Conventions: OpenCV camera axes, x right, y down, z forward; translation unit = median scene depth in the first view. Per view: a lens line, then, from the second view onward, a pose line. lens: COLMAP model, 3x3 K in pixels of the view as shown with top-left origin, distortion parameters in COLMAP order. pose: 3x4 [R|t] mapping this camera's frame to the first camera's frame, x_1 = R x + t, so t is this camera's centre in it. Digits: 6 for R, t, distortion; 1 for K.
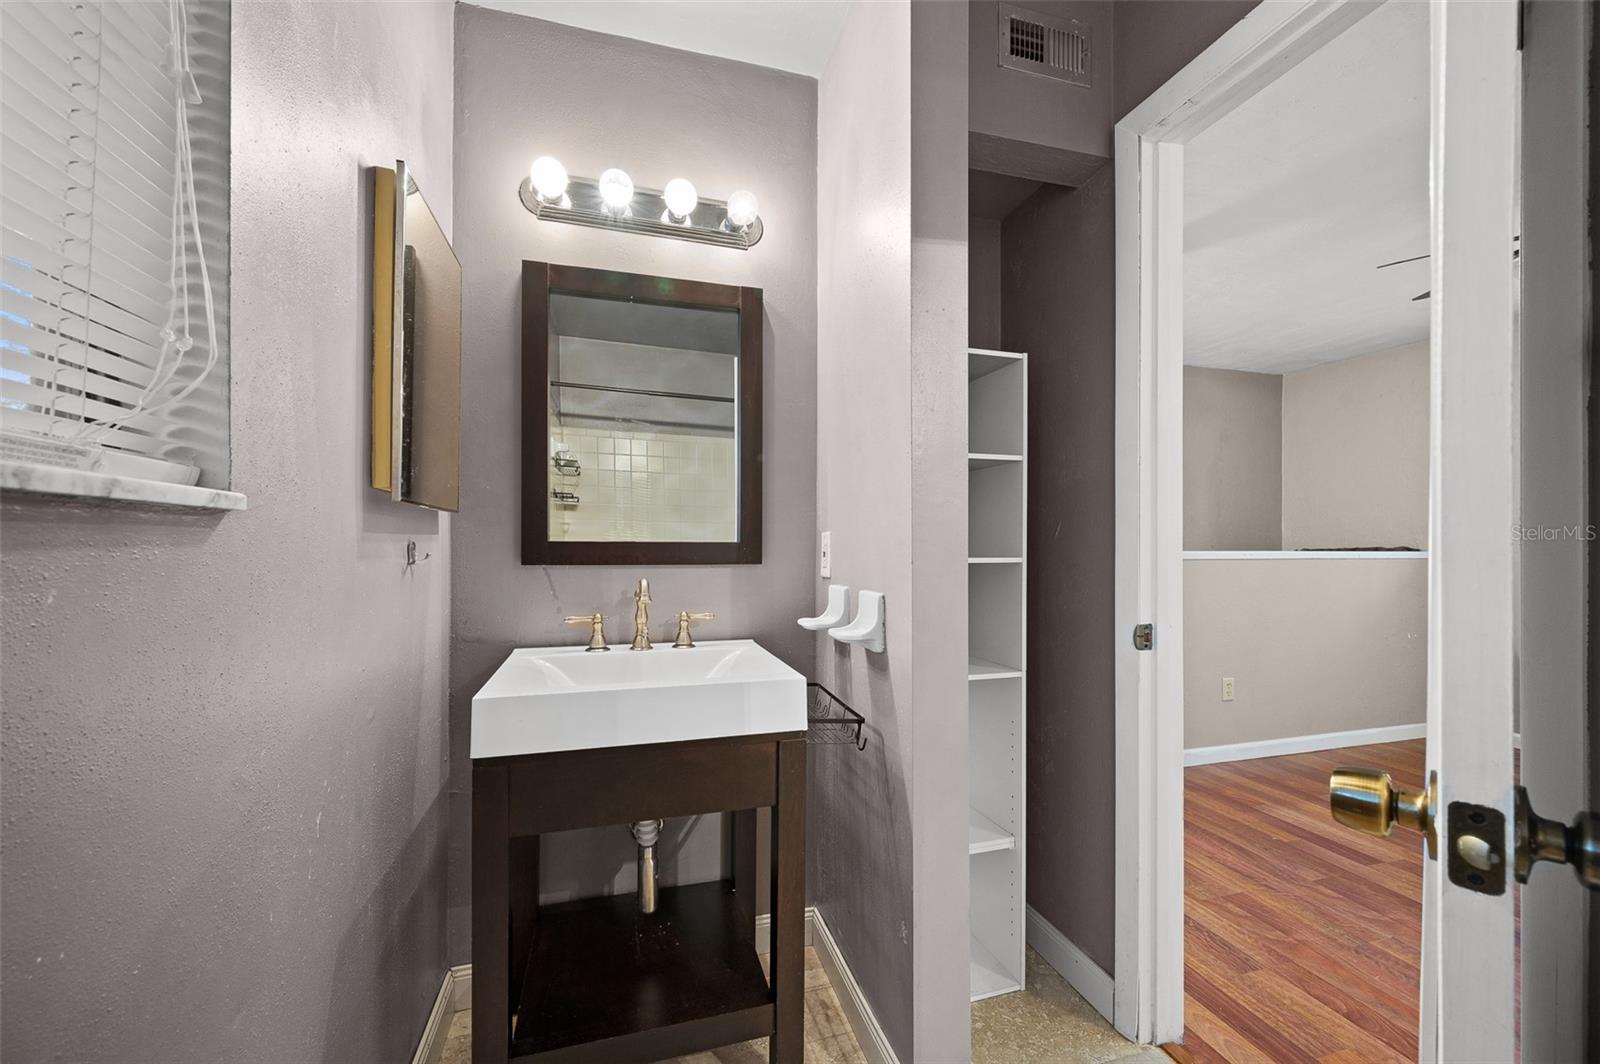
lens RADIAL K [[635.9, 0, 801.3], [0, 635.9, 537.2], [0, 0, 1]] dist [0.000081, 0.000306]
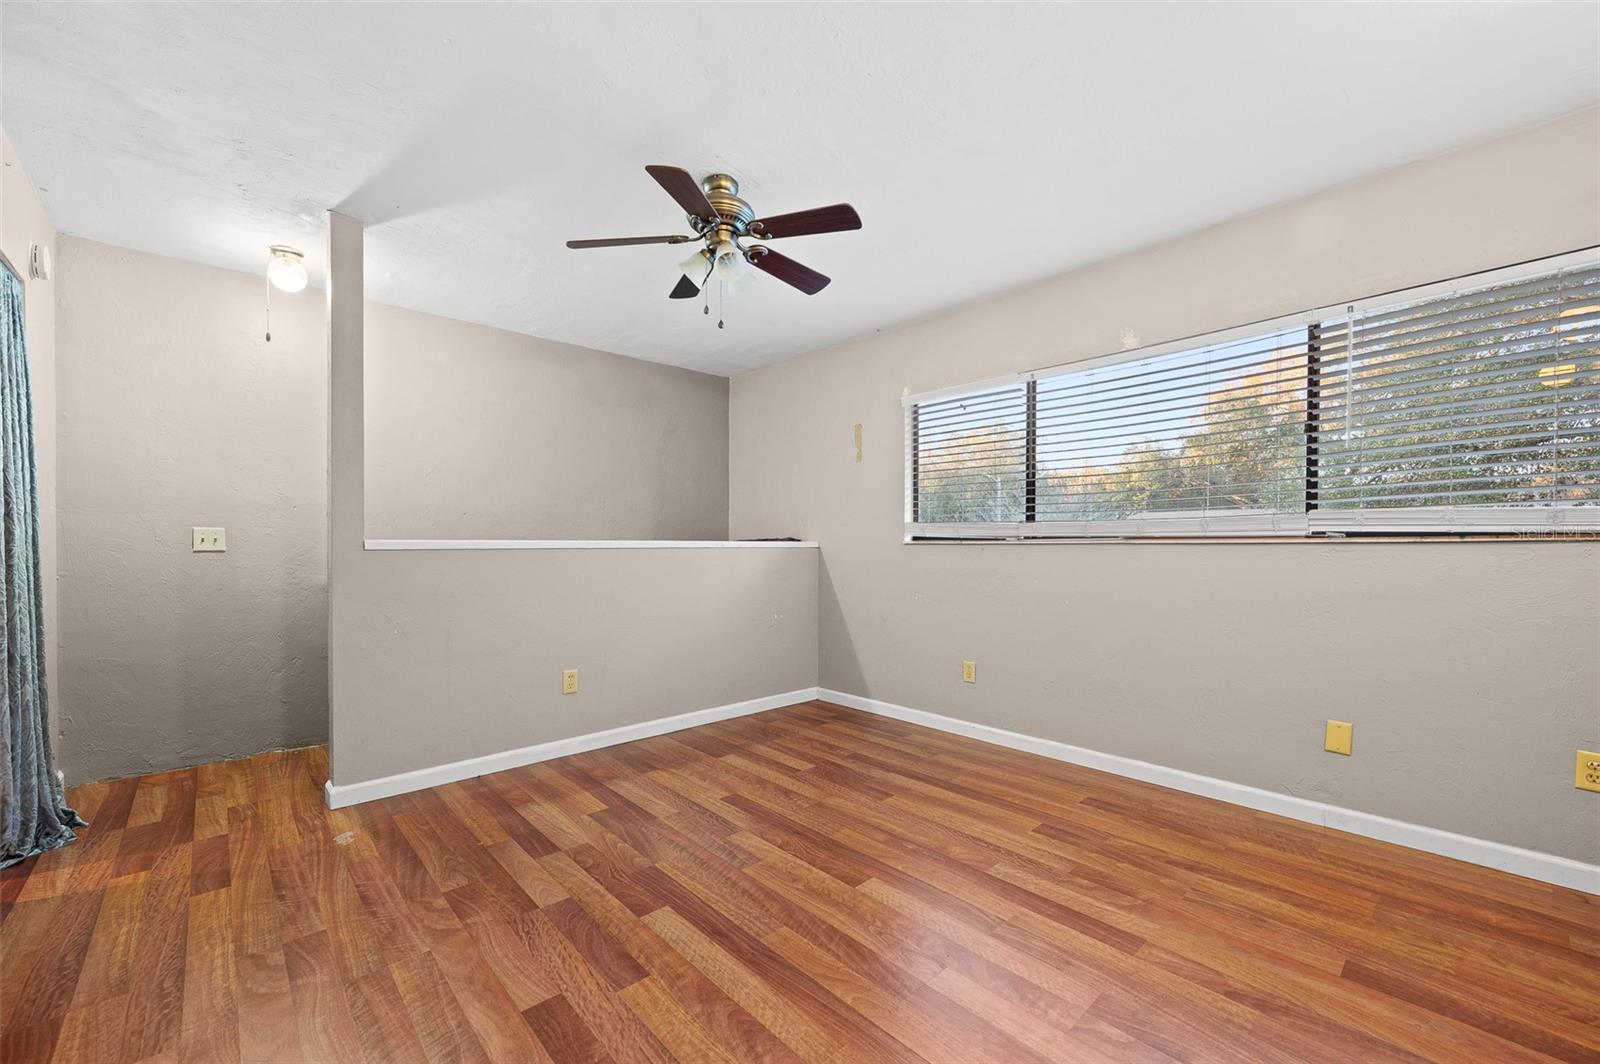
lens RADIAL K [[644.4, 0, 804.9], [0, 644.4, 514.1], [0, 0, 1]] dist [-0.000359, -0.000247]
pose [[0.897238, 0.018559, 0.441156, 0.558797], [-0.007538, 0.999614, -0.026721, 0.005617], [-0.441482, 0.020650, 0.897032, -0.058755]]
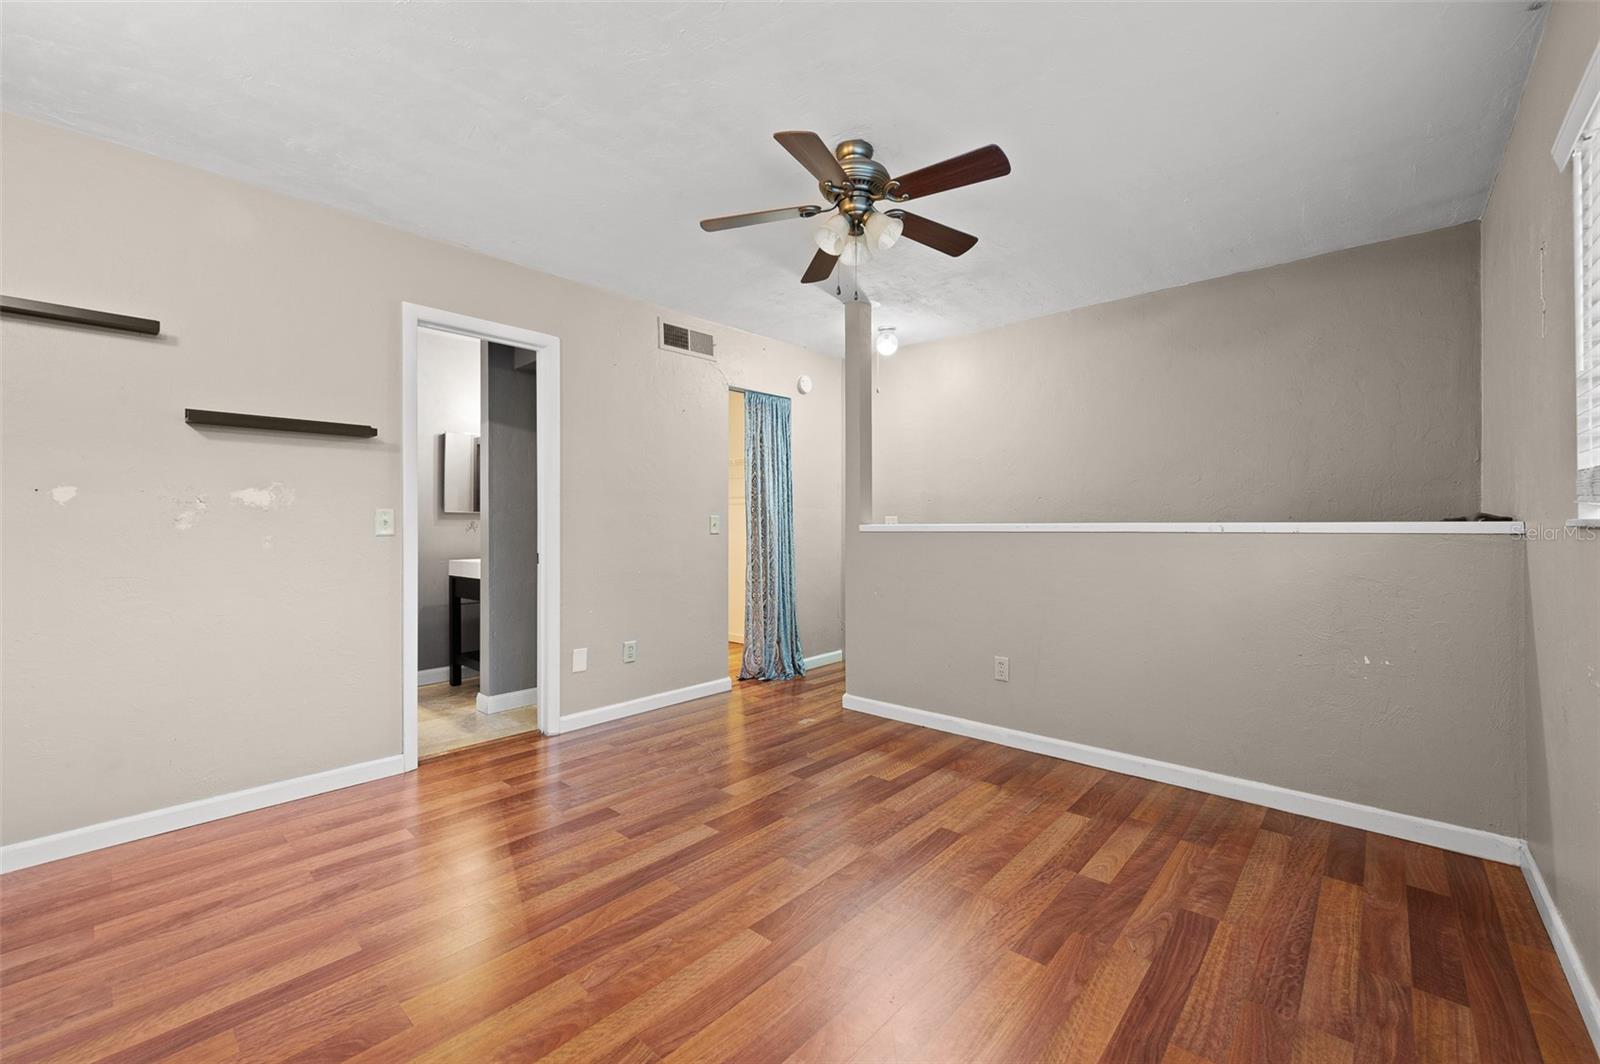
lens RADIAL K [[649.9, 0, 795.5], [0, 649.9, 520.9], [0, 0, 1]] dist [-0.001780, -0.000171]
pose [[0.519692, -0.008140, -0.854315, 1.364801], [0.018764, 0.999822, 0.001888, 0.011761], [0.854147, -0.017011, 0.519753, 0.244467]]
